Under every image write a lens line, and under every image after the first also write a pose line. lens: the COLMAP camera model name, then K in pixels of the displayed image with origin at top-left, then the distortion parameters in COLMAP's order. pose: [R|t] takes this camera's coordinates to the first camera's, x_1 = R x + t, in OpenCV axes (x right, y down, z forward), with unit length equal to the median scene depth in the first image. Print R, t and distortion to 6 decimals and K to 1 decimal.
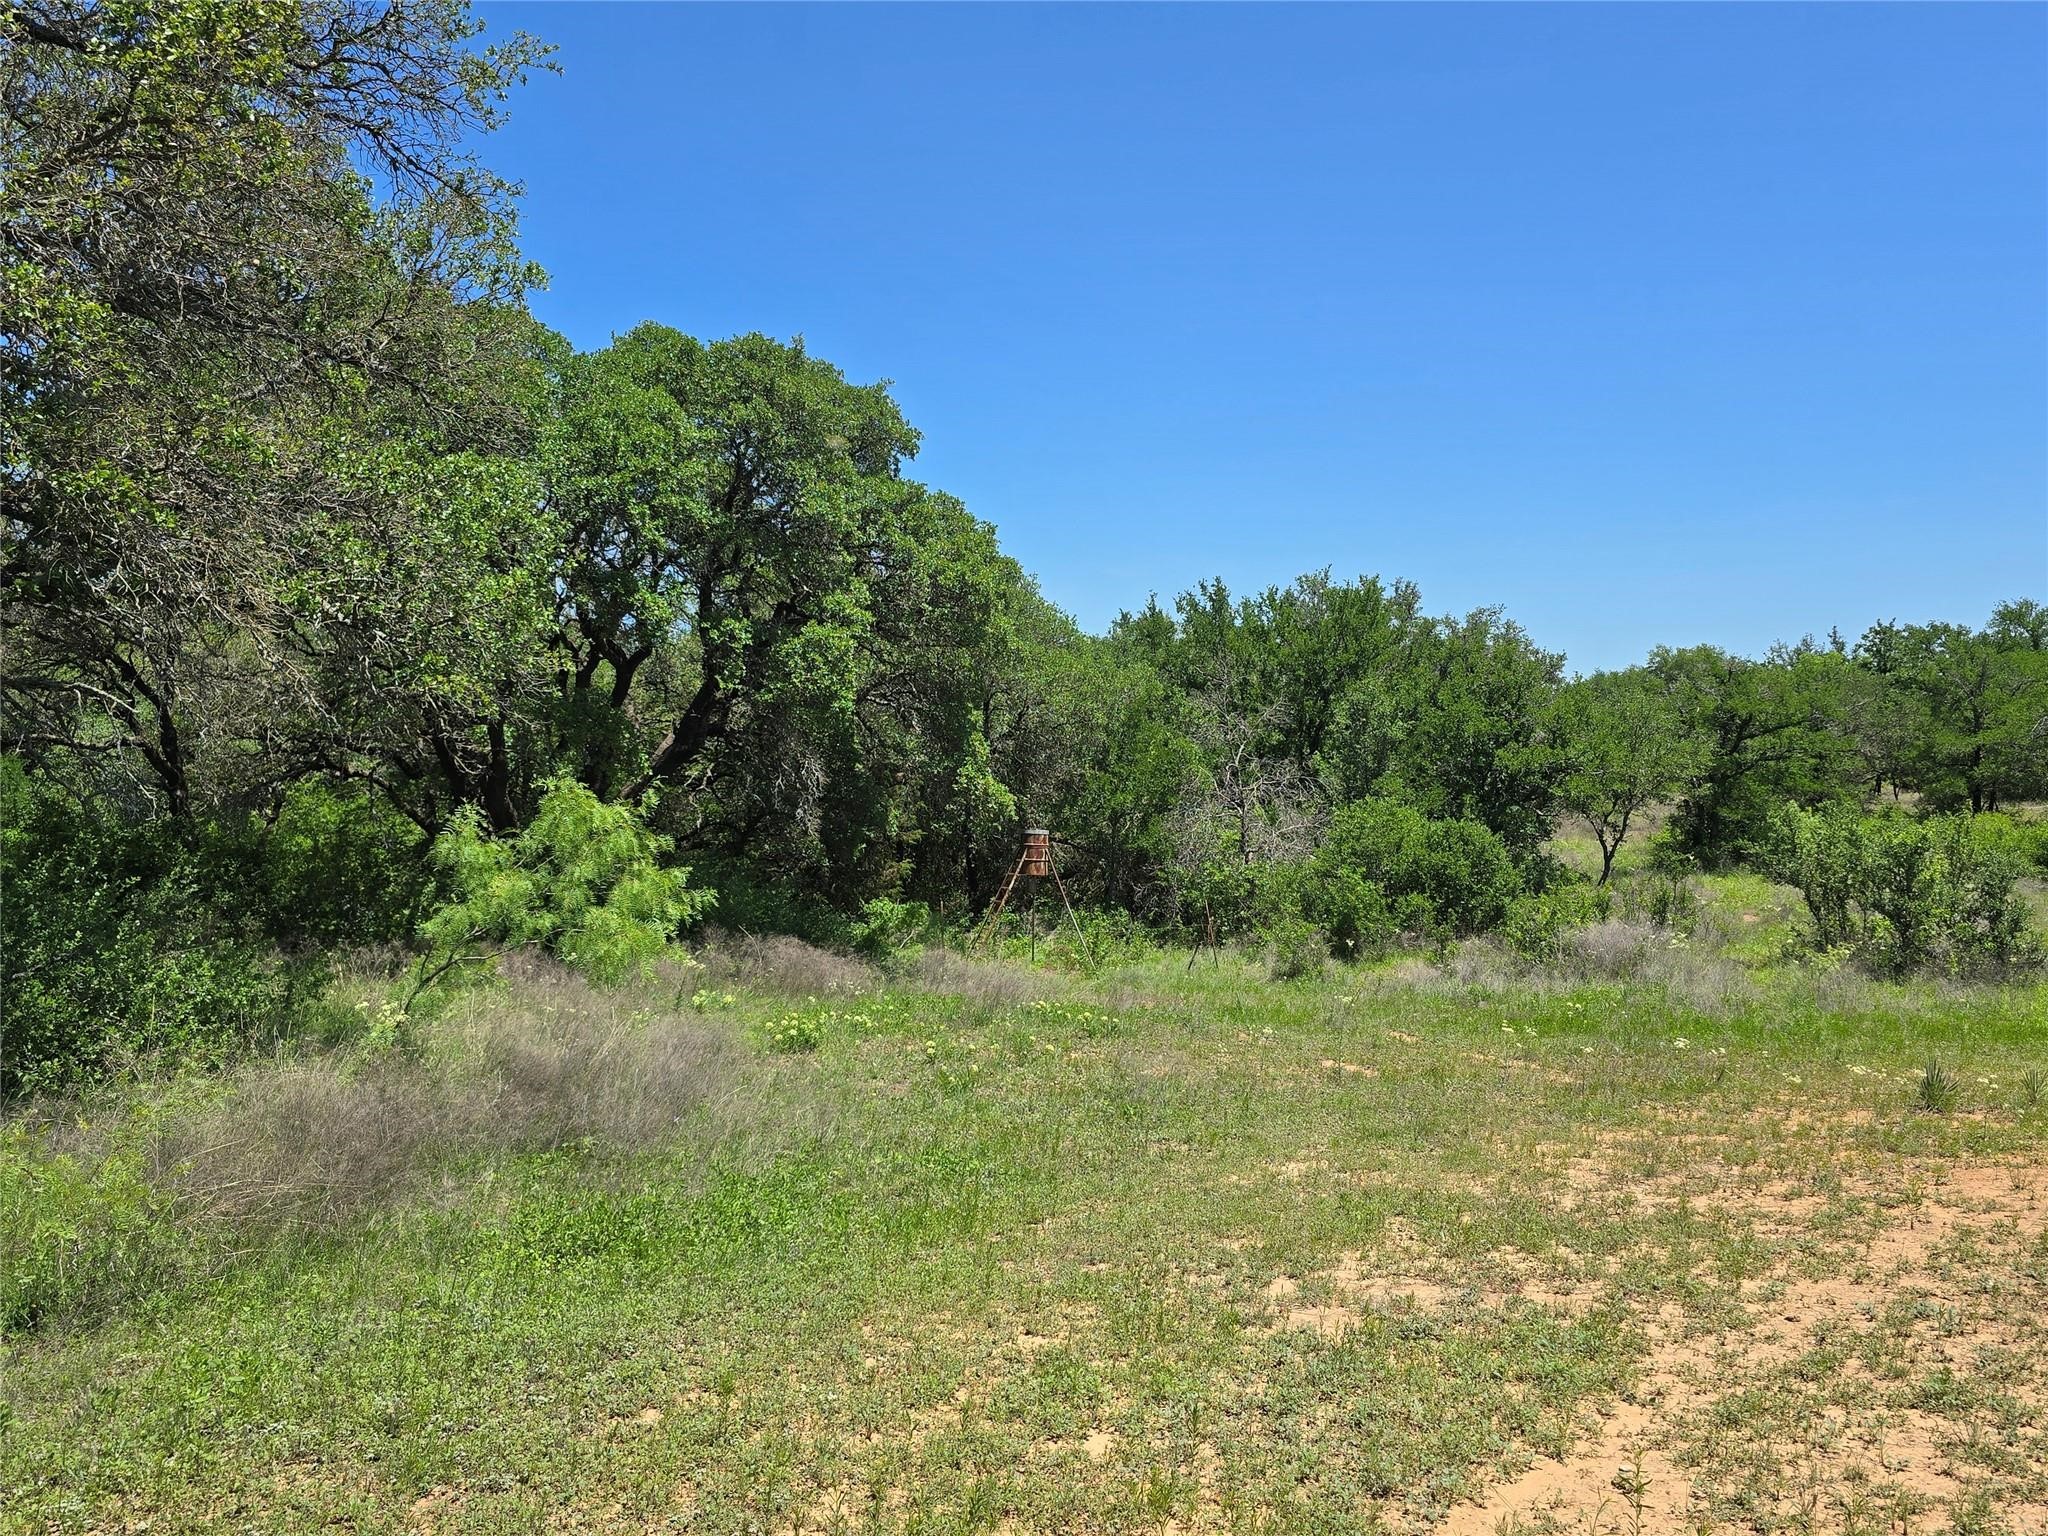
lens RADIAL K [[1575.5, 0, 1024.0], [0, 1575.5, 768.0], [0, 0, 1]] dist [0.006219, 0.001067]
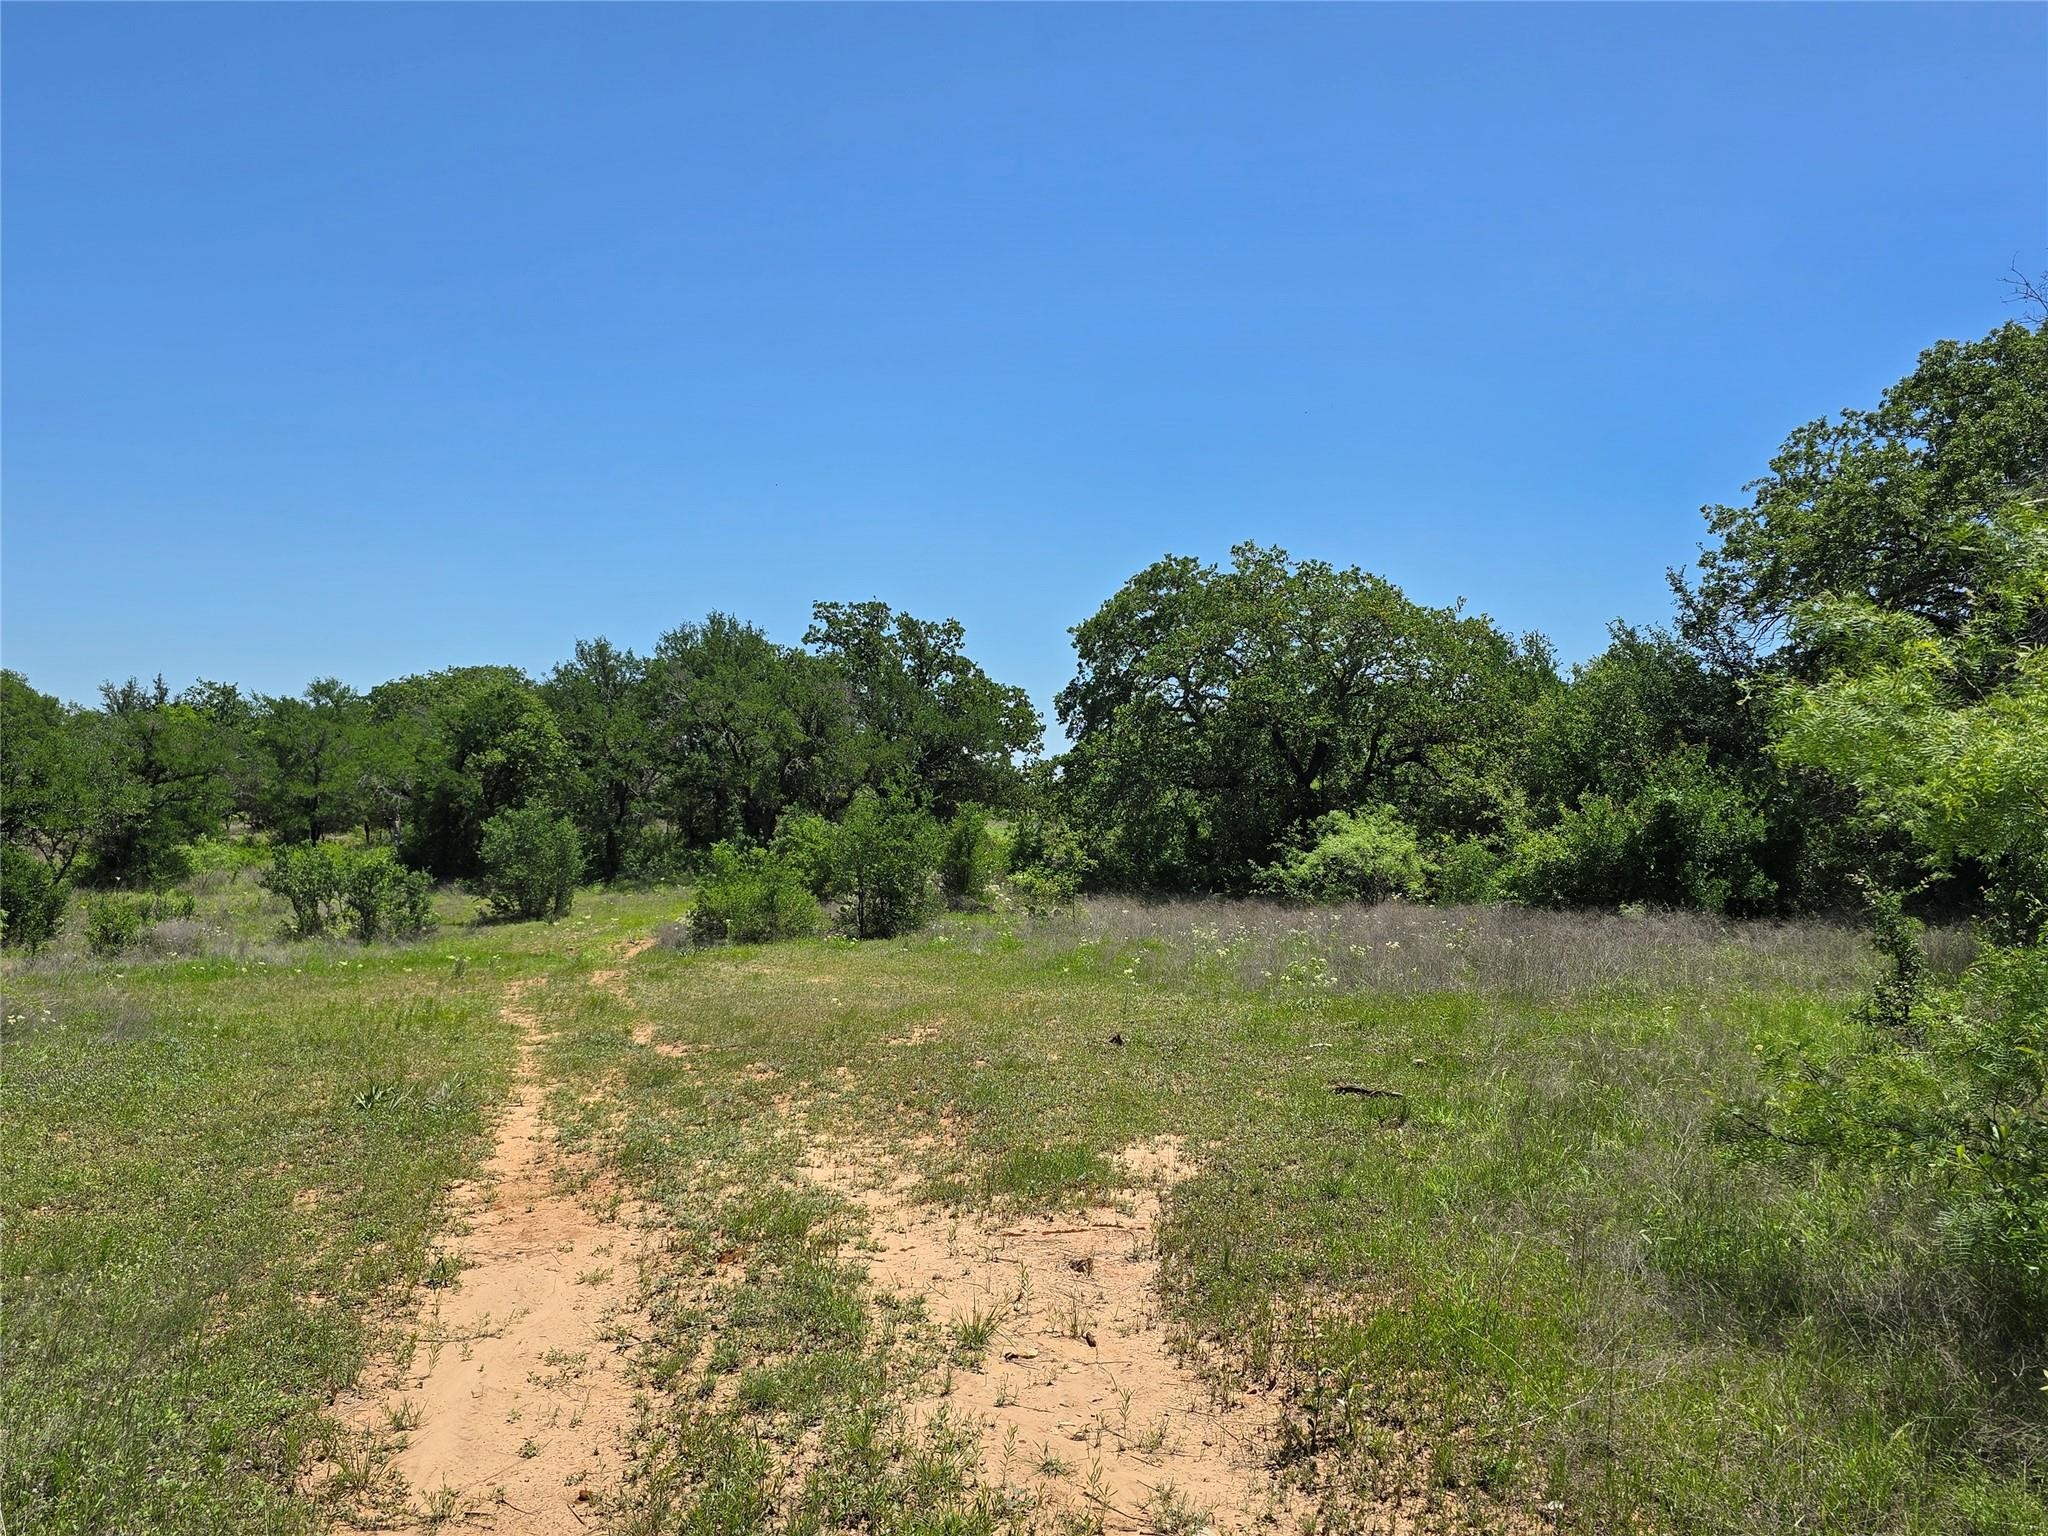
lens RADIAL K [[1575.5, 0, 1024.0], [0, 1575.5, 768.0], [0, 0, 1]] dist [0.006219, 0.001067]
pose [[0.518837, 0.047929, 0.853529, -0.239093], [-0.035803, 0.998769, -0.034321, -0.011085], [-0.854123, -0.012752, 0.519914, -0.222458]]
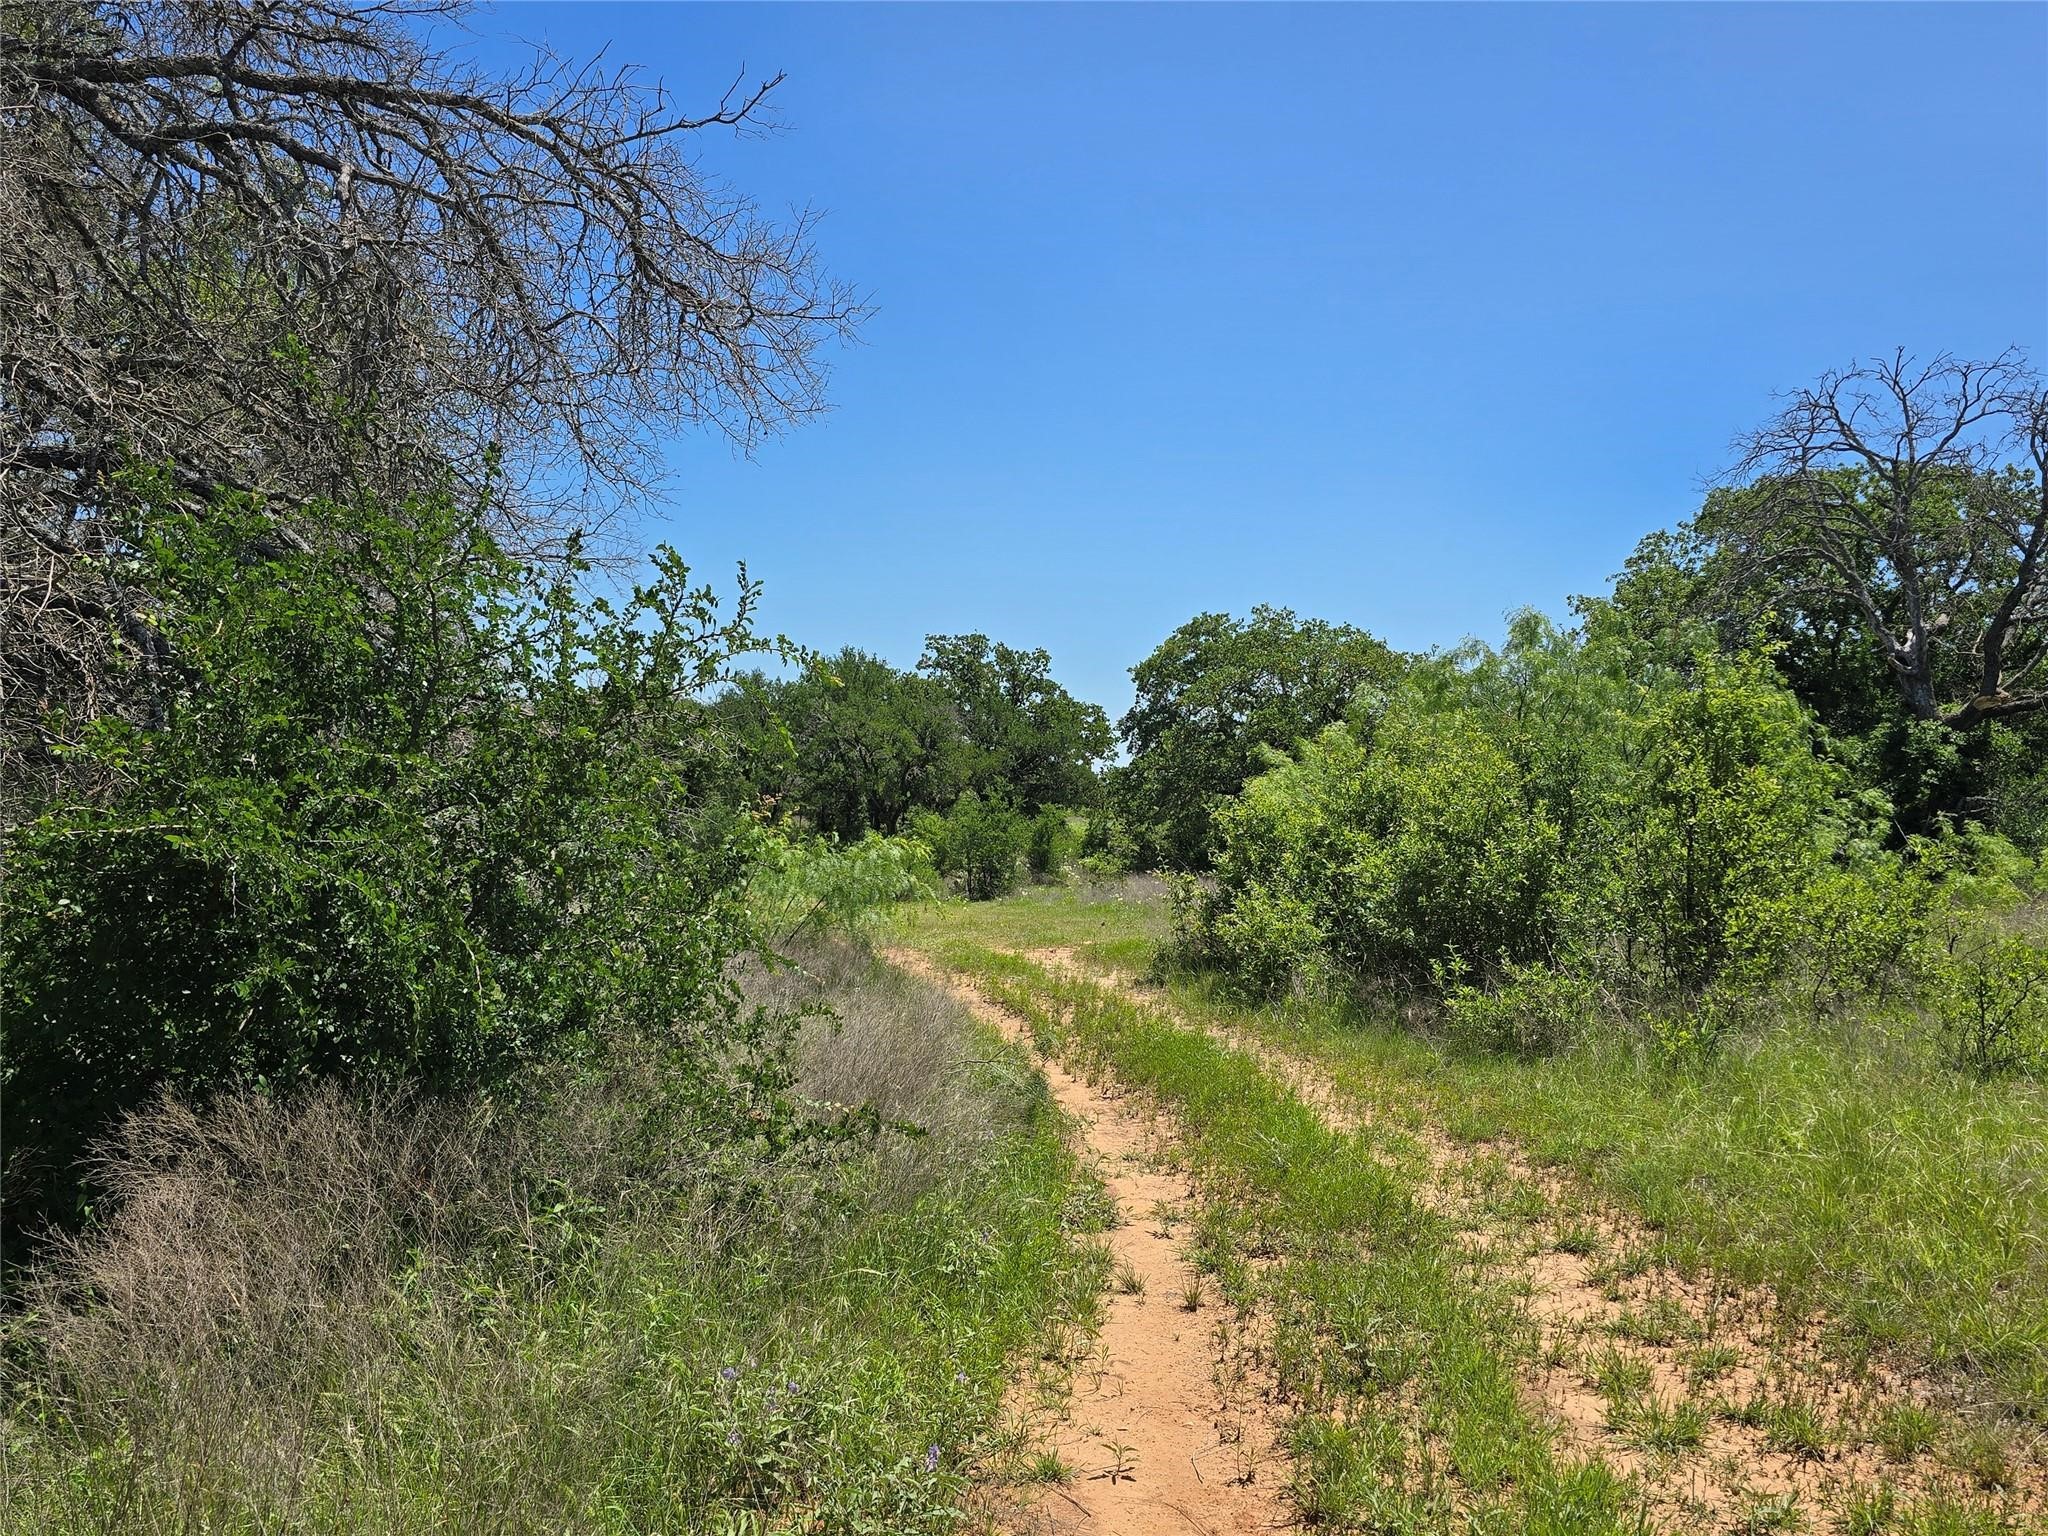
lens RADIAL K [[1575.5, 0, 1024.0], [0, 1575.5, 768.0], [0, 0, 1]] dist [0.006219, 0.001067]
pose [[0.569856, 0.046584, 0.820423, -0.413447], [-0.039072, 0.998799, -0.029573, -0.012079], [-0.820815, -0.015203, 0.570992, -0.347340]]
